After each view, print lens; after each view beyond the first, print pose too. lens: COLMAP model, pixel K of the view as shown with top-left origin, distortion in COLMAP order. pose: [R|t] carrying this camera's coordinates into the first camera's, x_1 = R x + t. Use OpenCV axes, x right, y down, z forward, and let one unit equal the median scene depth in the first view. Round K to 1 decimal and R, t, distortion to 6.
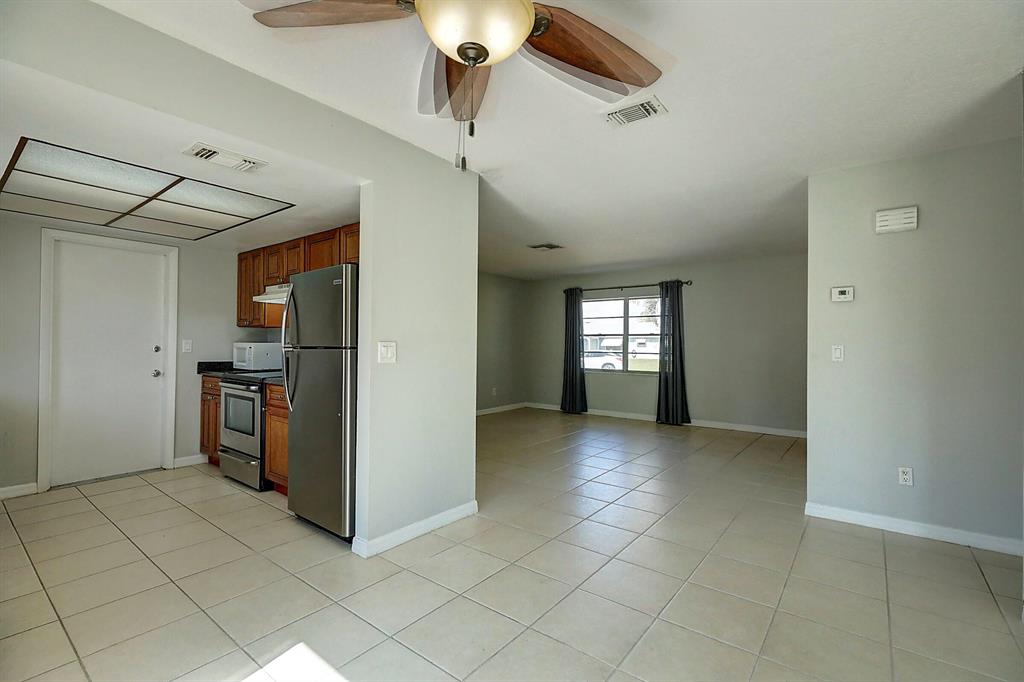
lens RADIAL K [[457.6, 0, 516.0], [0, 457.6, 339.5], [0, 0, 1]] dist [-0.000597, -0.000353]
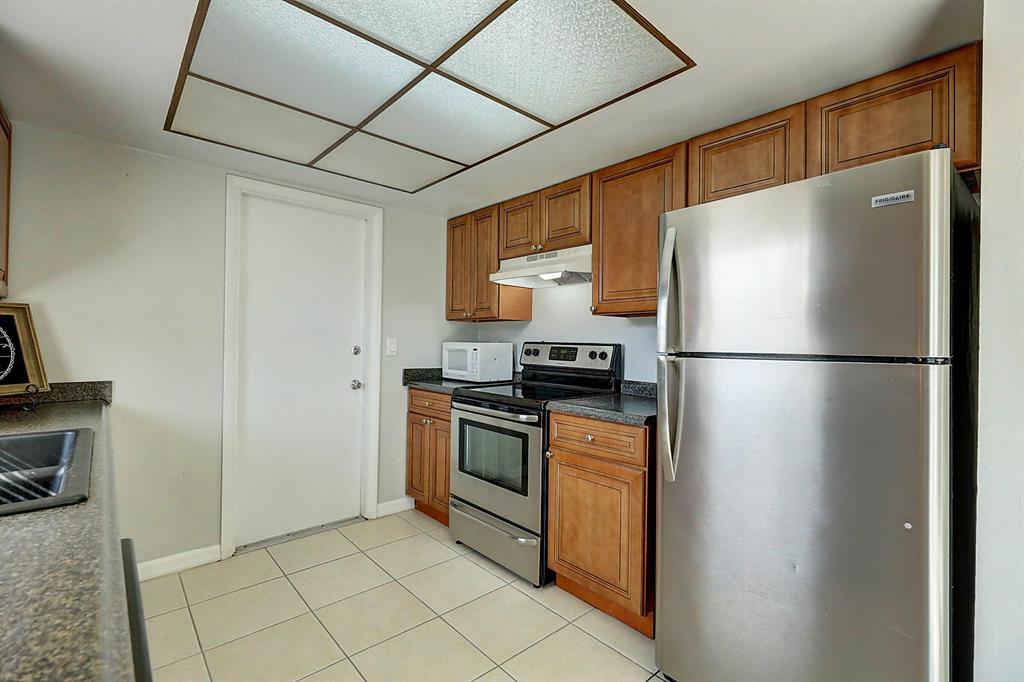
lens RADIAL K [[457.6, 0, 516.0], [0, 457.6, 339.5], [0, 0, 1]] dist [-0.000597, -0.000353]
pose [[0.983842, 0.004954, -0.178969, -0.409797], [-0.004308, 0.999983, 0.003999, -0.000869], [0.178986, -0.003163, 0.983847, 0.337689]]
